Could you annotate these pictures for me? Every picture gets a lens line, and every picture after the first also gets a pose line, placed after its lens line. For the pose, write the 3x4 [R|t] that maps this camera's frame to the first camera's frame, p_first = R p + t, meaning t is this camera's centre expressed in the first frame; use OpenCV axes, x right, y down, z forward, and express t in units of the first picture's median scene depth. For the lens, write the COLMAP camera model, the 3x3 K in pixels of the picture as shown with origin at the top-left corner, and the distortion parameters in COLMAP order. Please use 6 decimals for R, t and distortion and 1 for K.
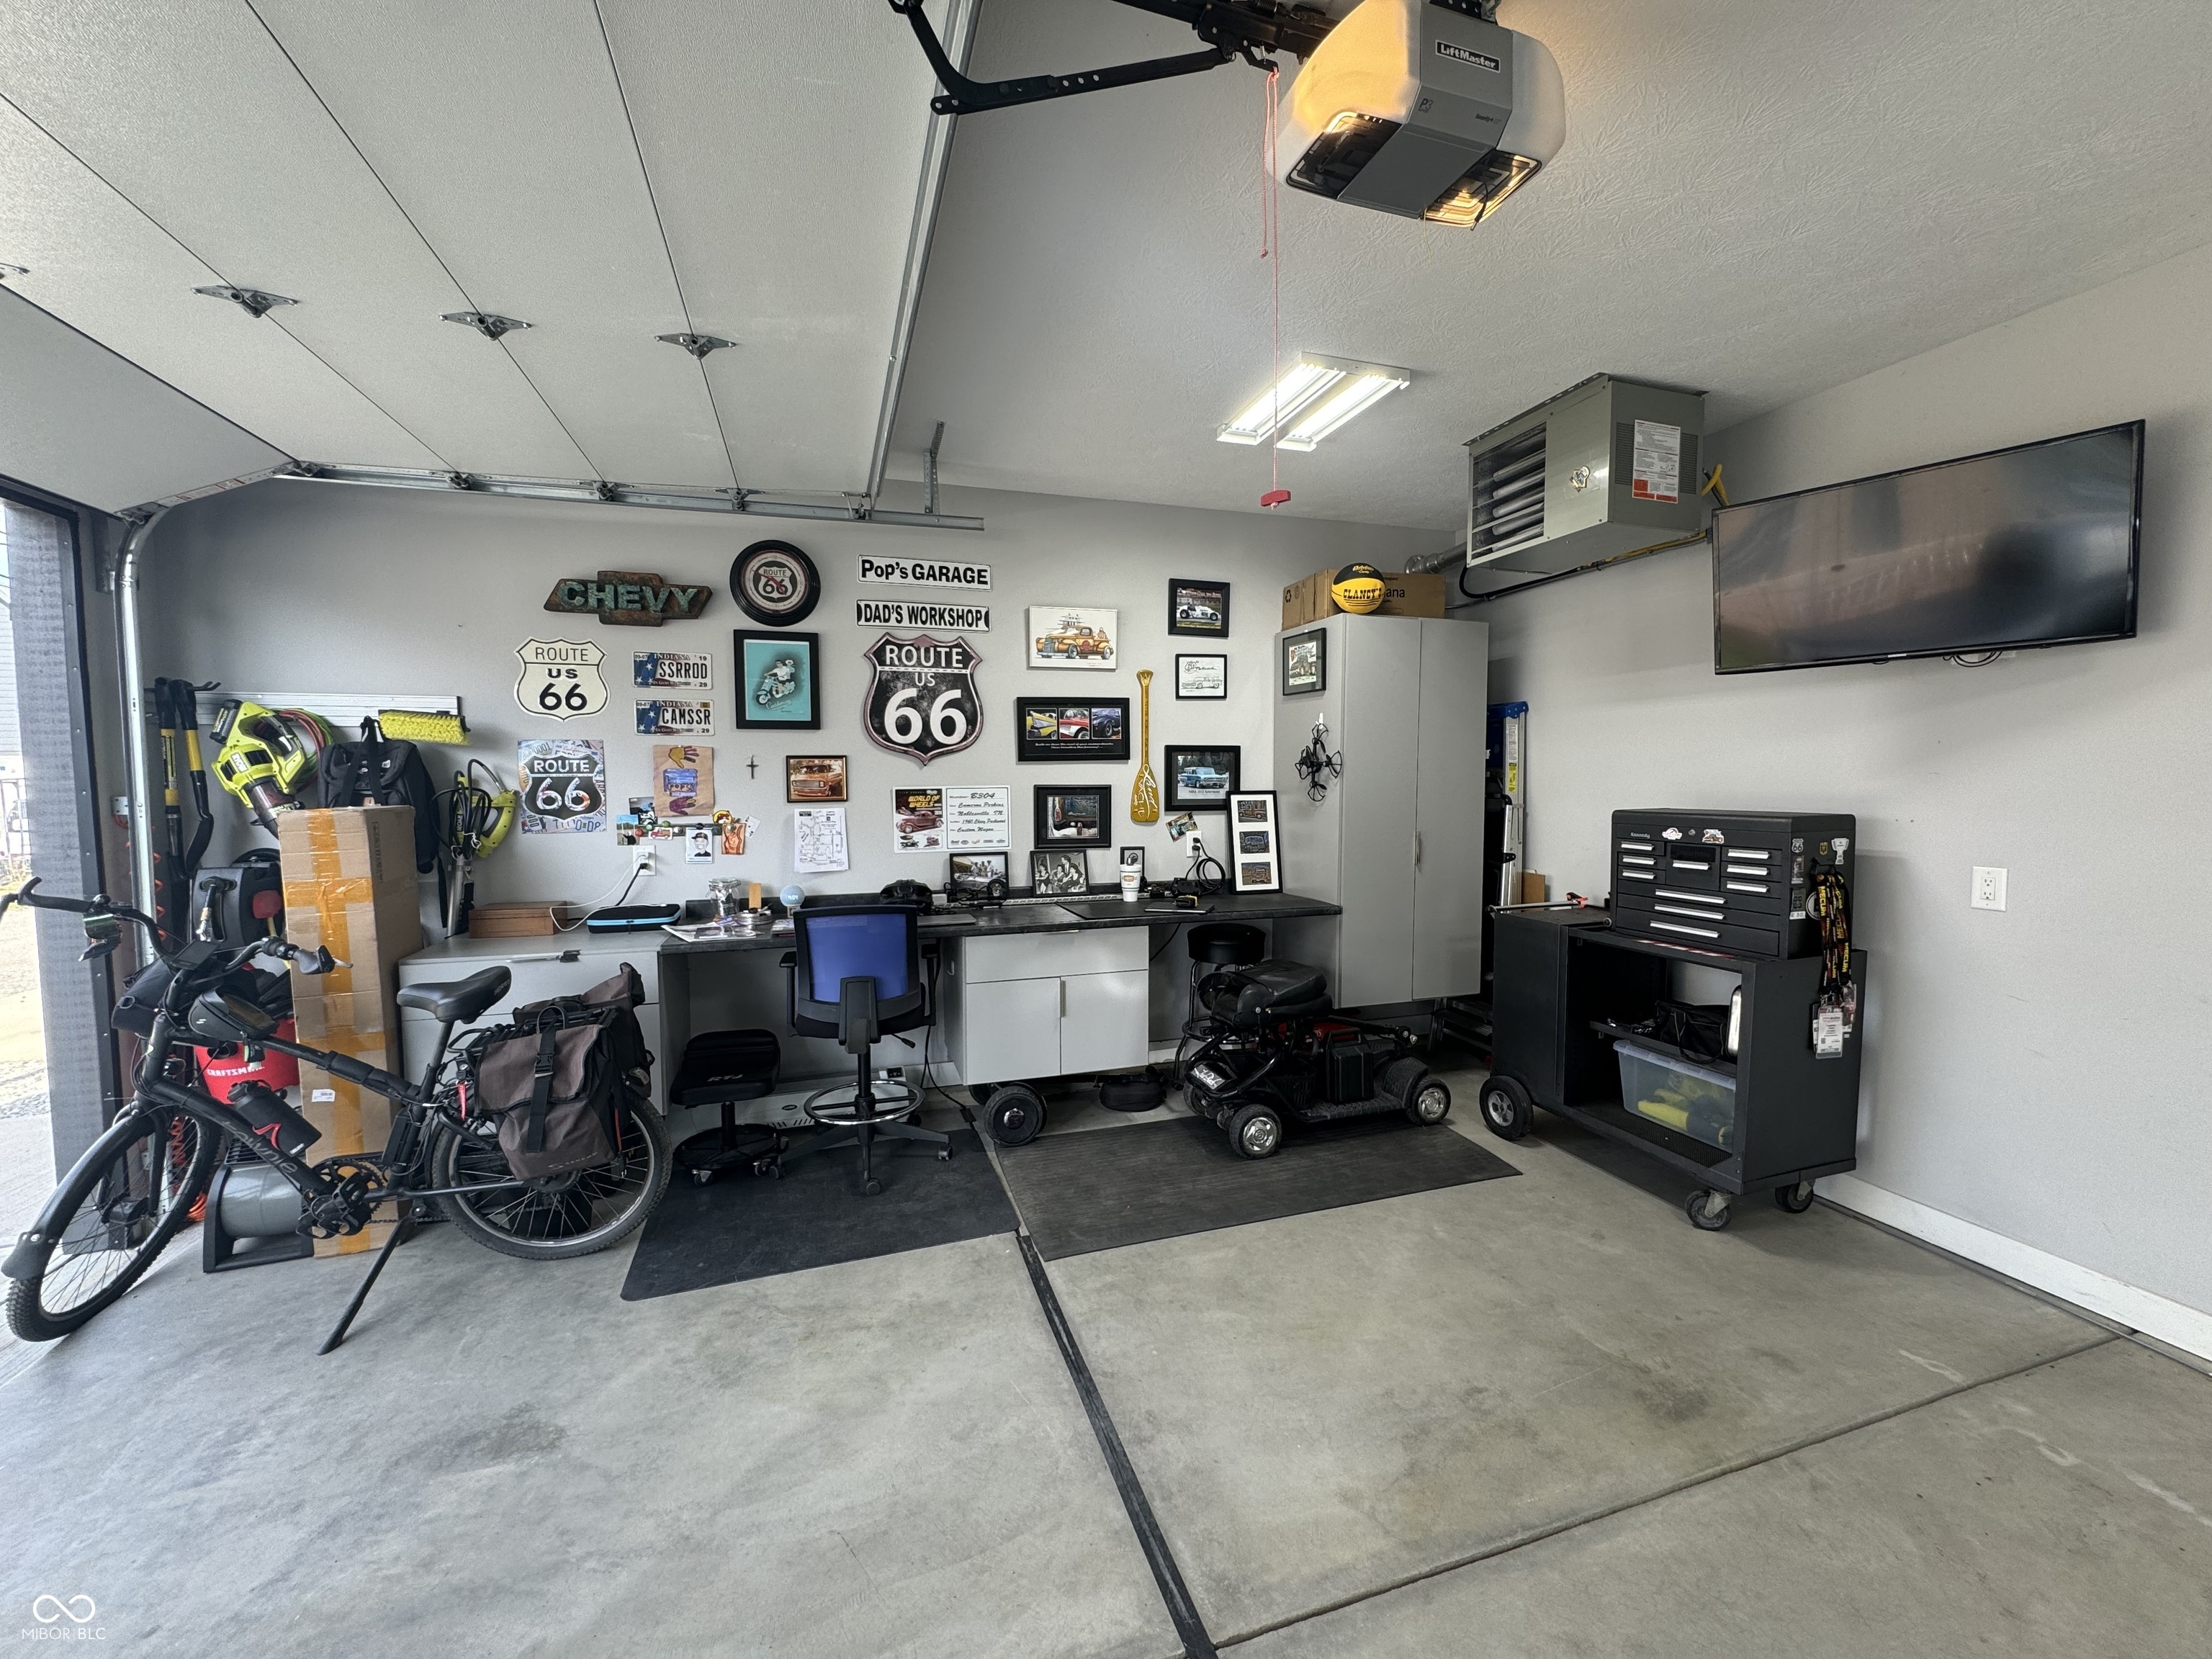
lens RADIAL K [[878.8, 0, 1106.0], [0, 878.8, 829.5], [0, 0, 1]] dist [-0.000802, 0.000031]
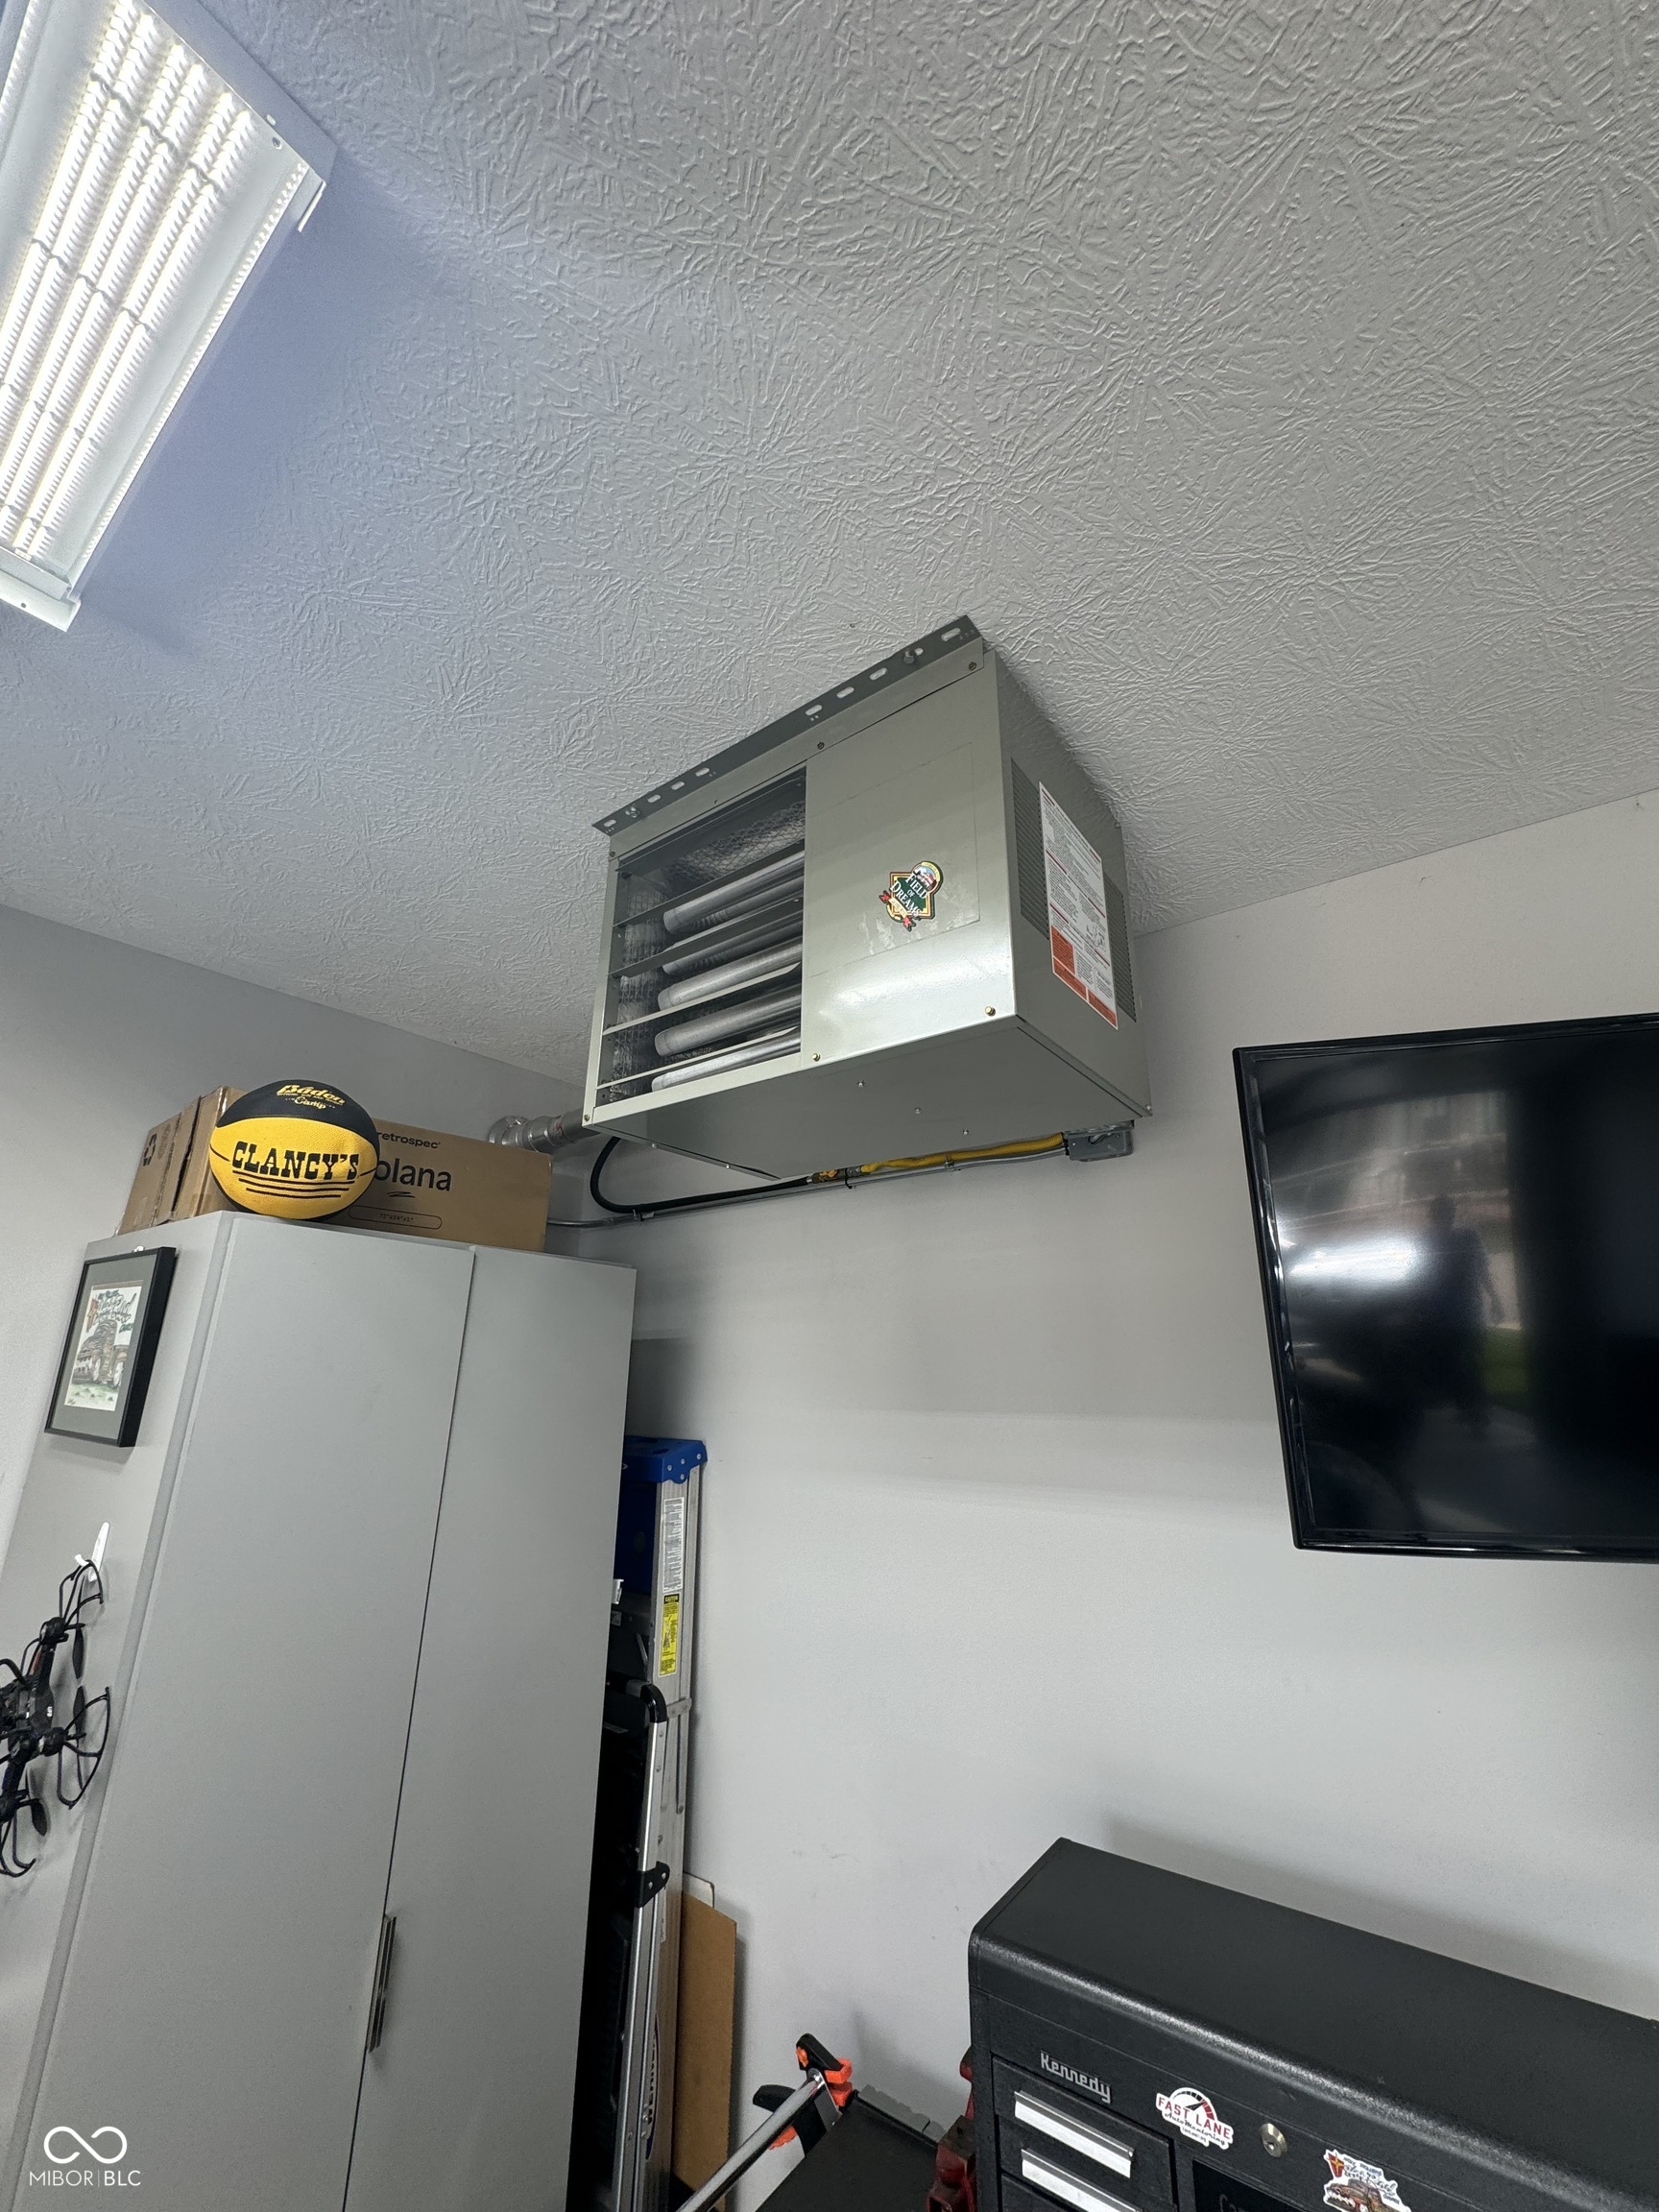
lens RADIAL K [[878.8, 0, 829.5], [0, 878.8, 1106.0], [0, 0, 1]] dist [-0.000802, 0.000031]
pose [[0.815976, 0.184616, 0.547814, 0.258622], [0.022512, 0.936768, -0.349226, -0.157244], [-0.577647, 0.297293, 0.760224, 0.585181]]
